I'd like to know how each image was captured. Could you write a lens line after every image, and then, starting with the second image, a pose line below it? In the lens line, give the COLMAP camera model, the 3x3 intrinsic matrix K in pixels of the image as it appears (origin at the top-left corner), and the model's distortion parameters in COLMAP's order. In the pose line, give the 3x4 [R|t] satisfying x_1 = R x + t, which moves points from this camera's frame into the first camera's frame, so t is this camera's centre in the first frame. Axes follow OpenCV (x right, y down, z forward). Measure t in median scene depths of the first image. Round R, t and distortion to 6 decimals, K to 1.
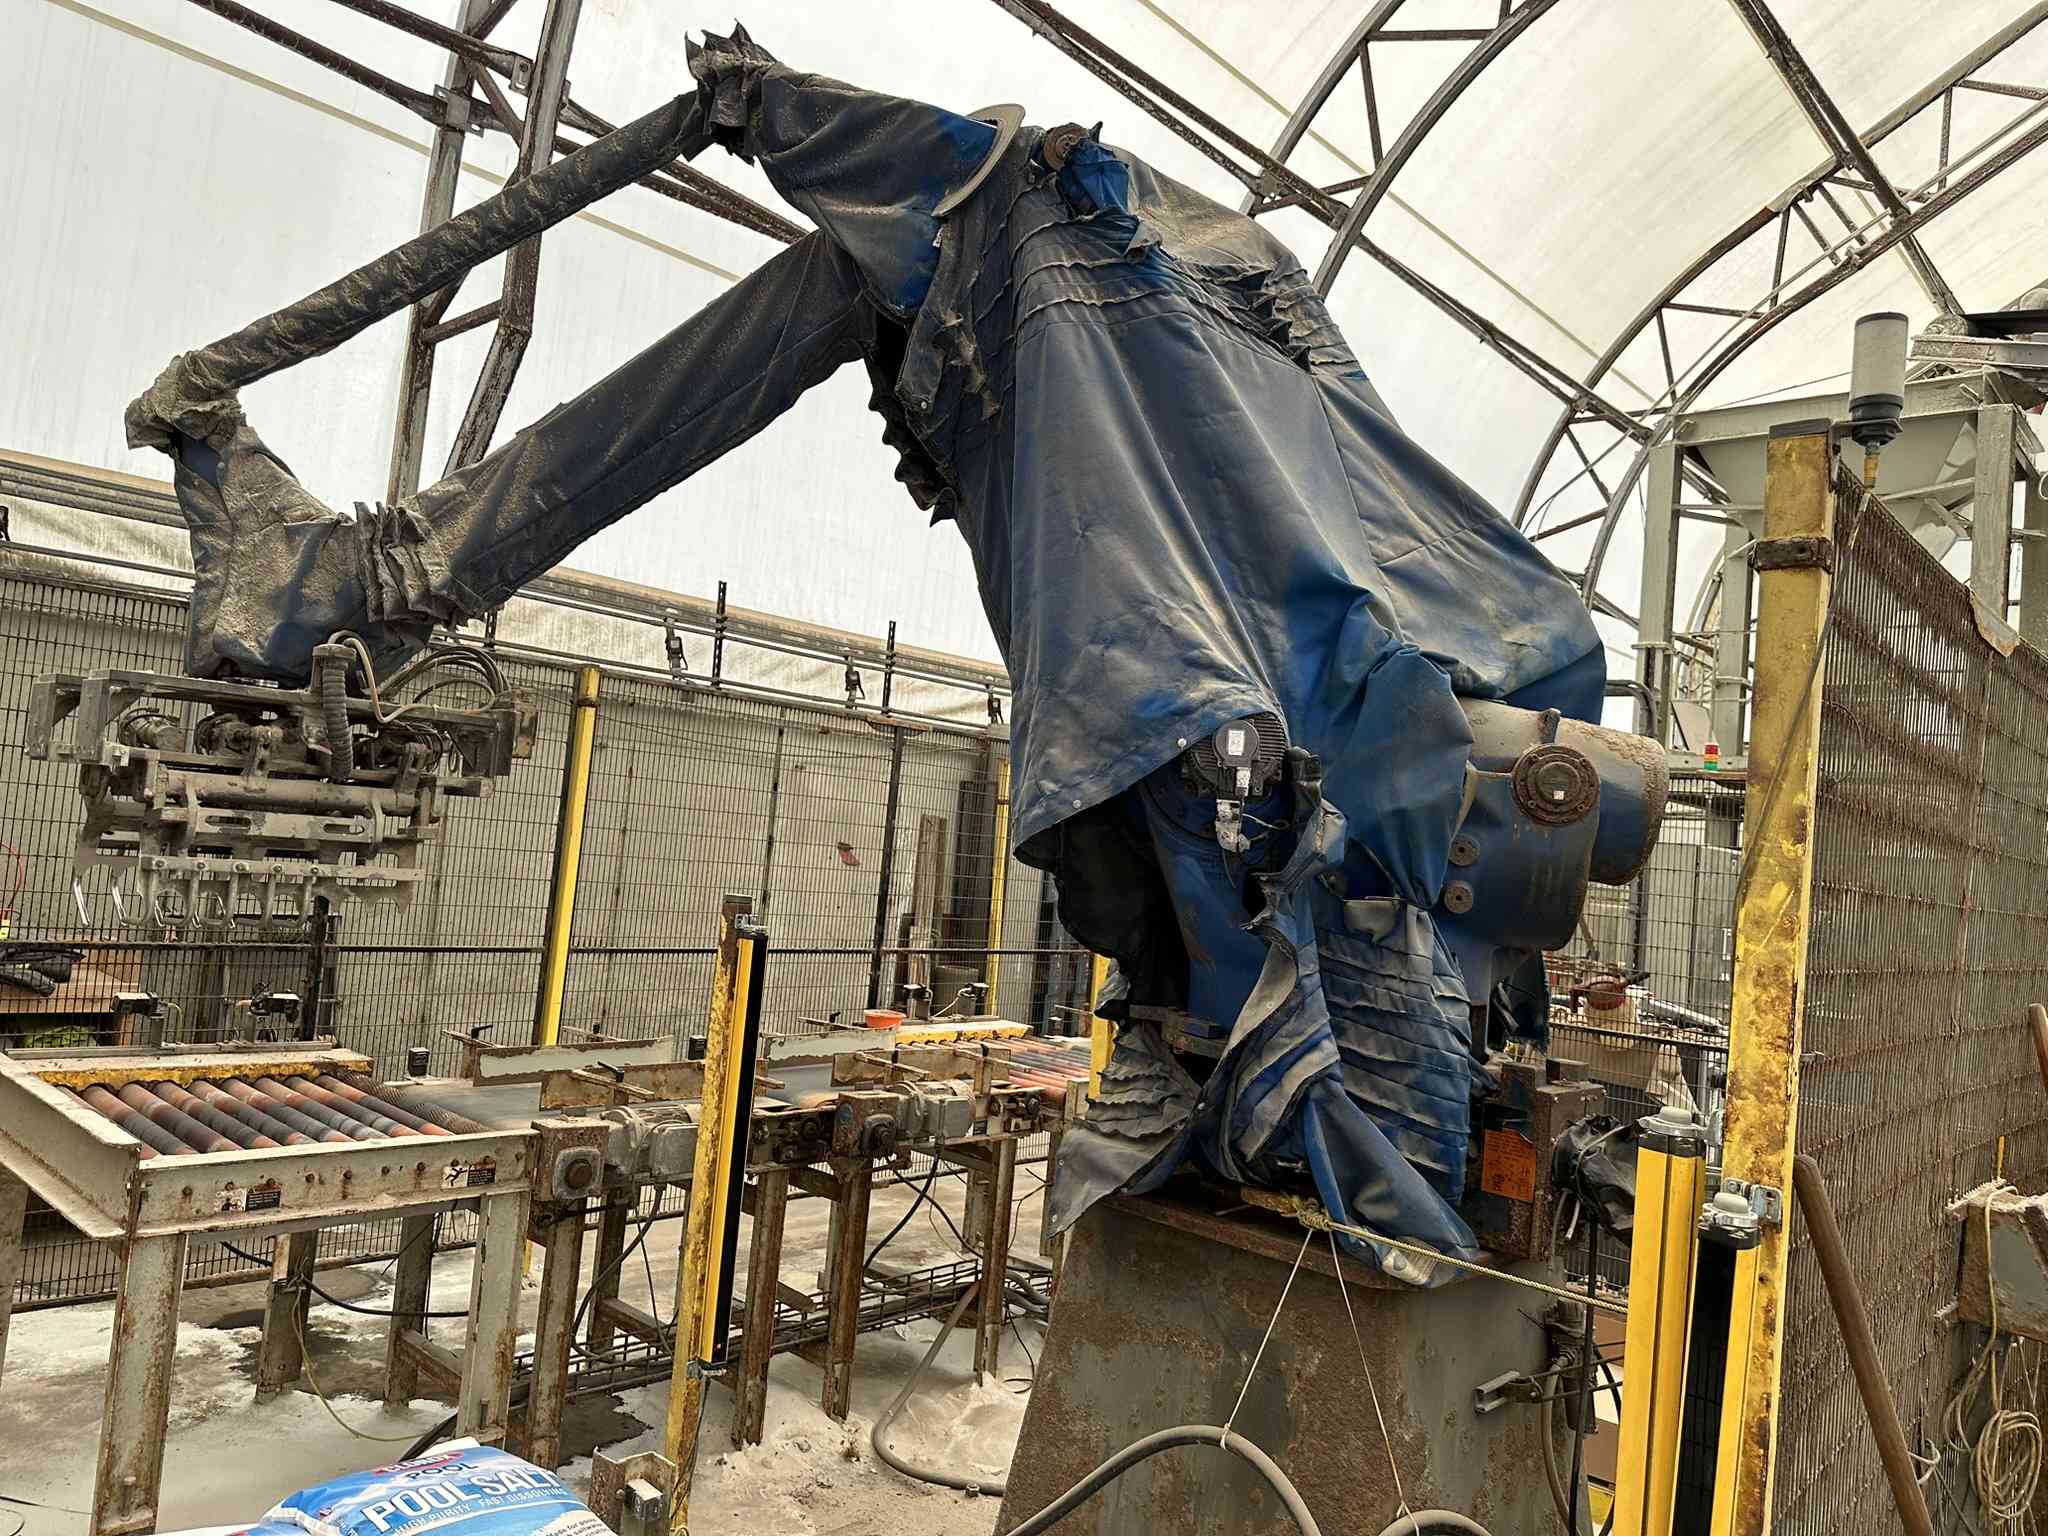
lens RADIAL K [[1421.4, 0, 1024.0], [0, 1421.4, 768.0], [0, 0, 1]] dist [0.055674, -0.070263]
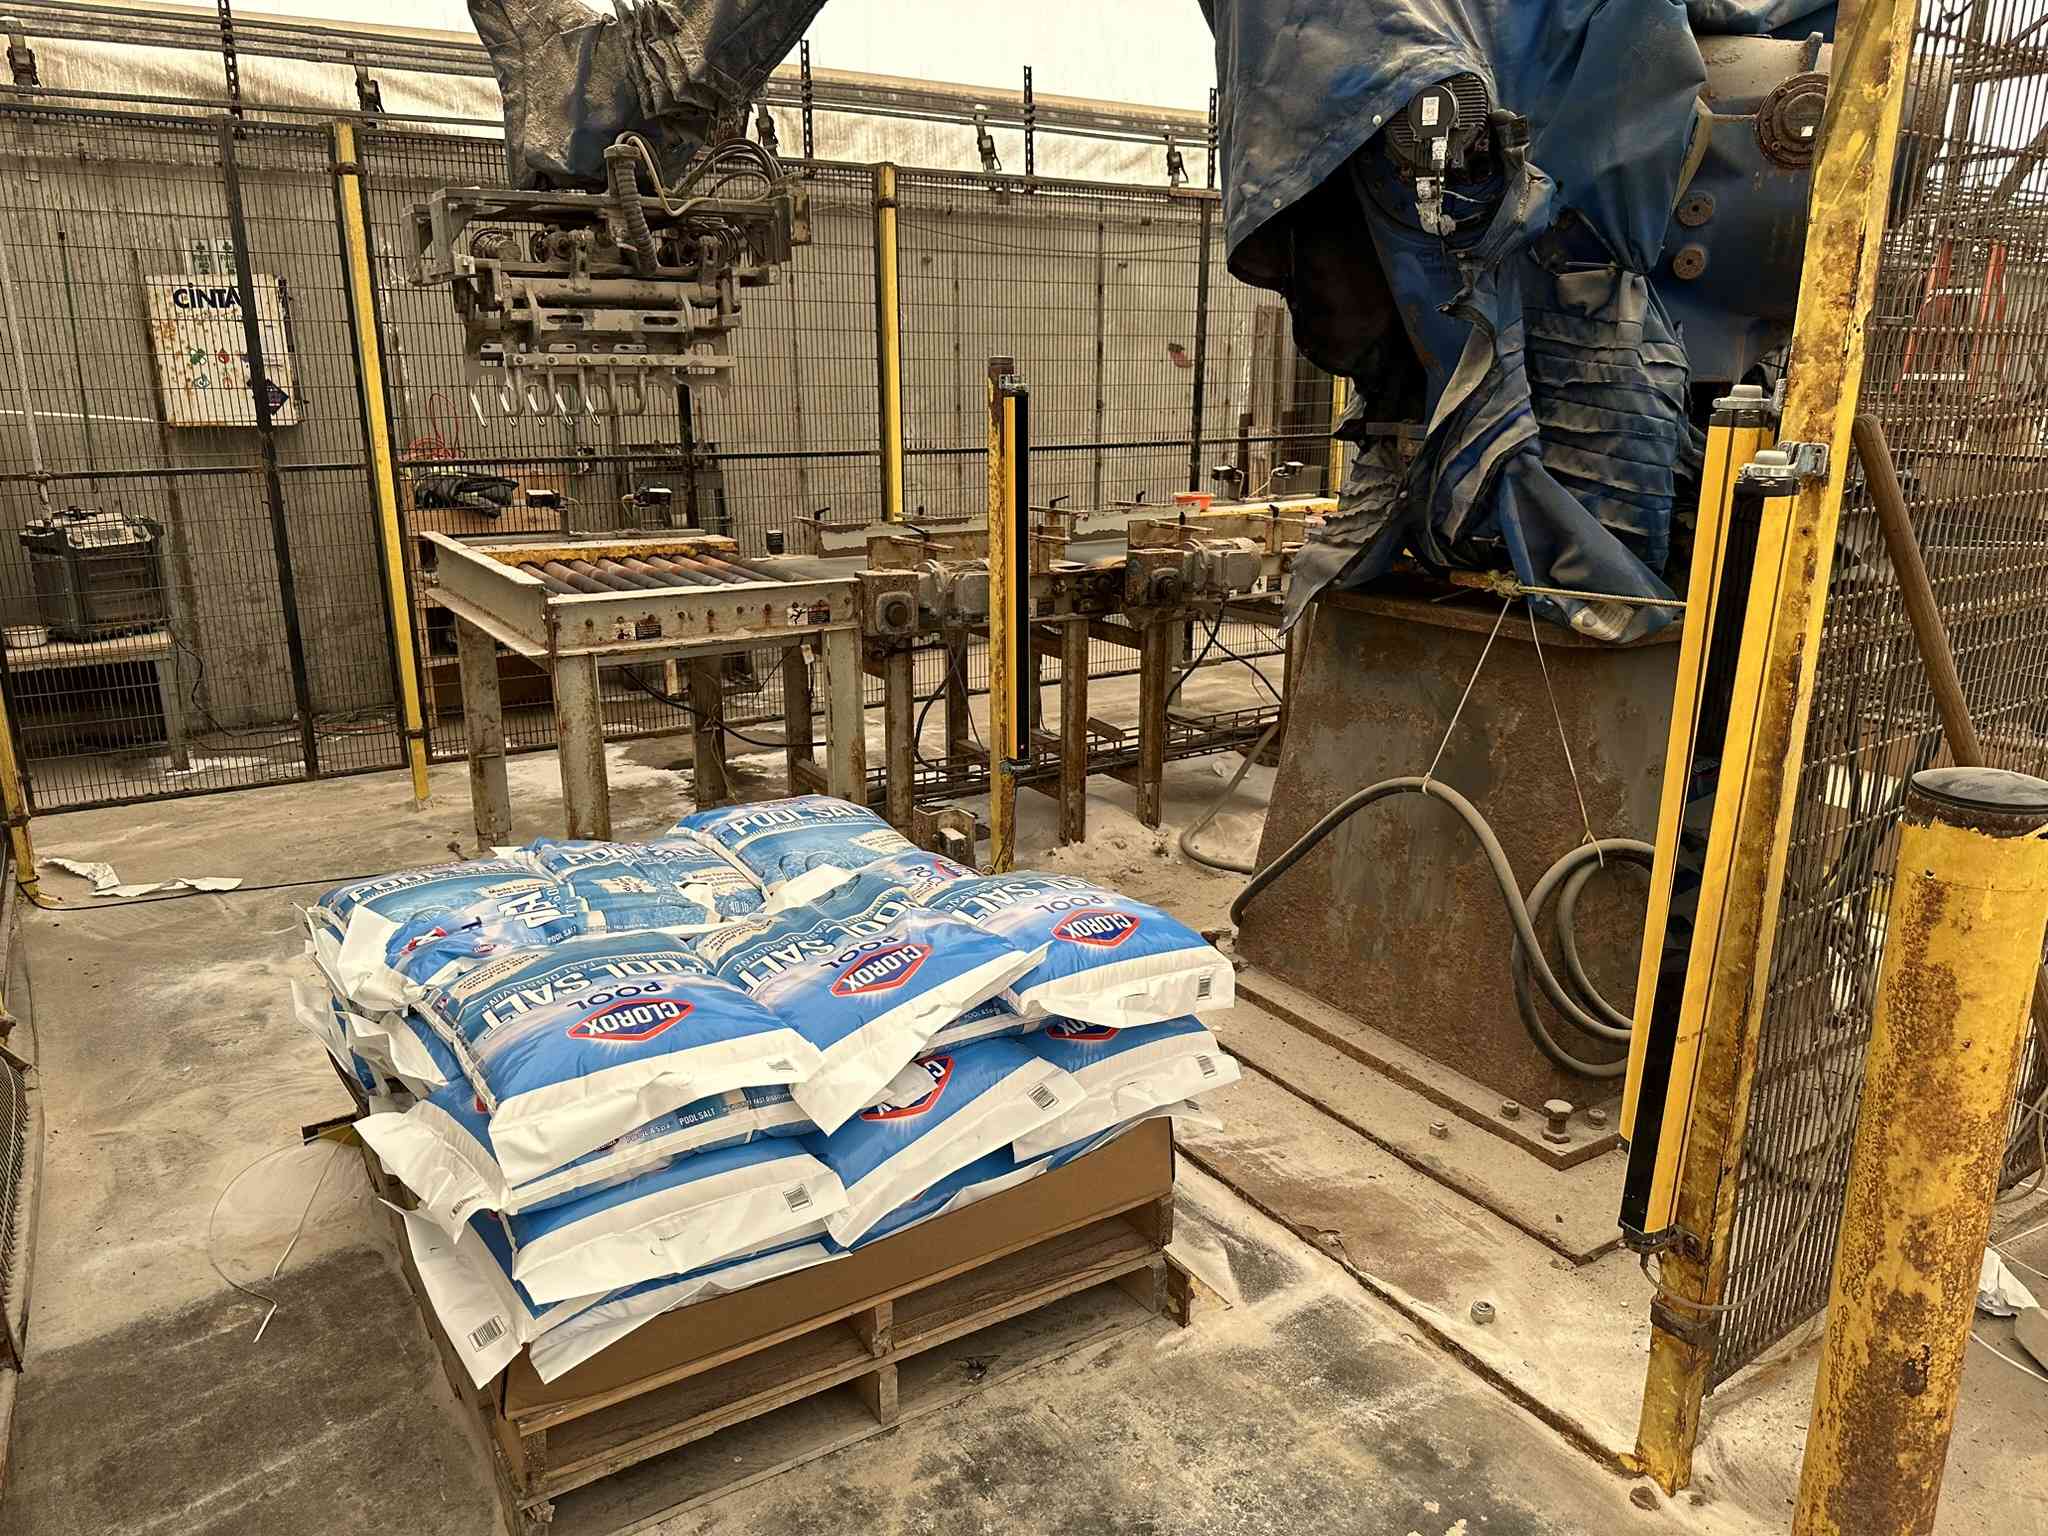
lens RADIAL K [[1416.0, 0, 1024.0], [0, 1416.0, 768.0], [0, 0, 1]] dist [0.056686, -0.094368]
pose [[0.962699, -0.014984, -0.270160, 0.111461], [0.100483, 0.946859, 0.305551, 0.065243], [0.251225, -0.321300, 0.913046, -0.080551]]
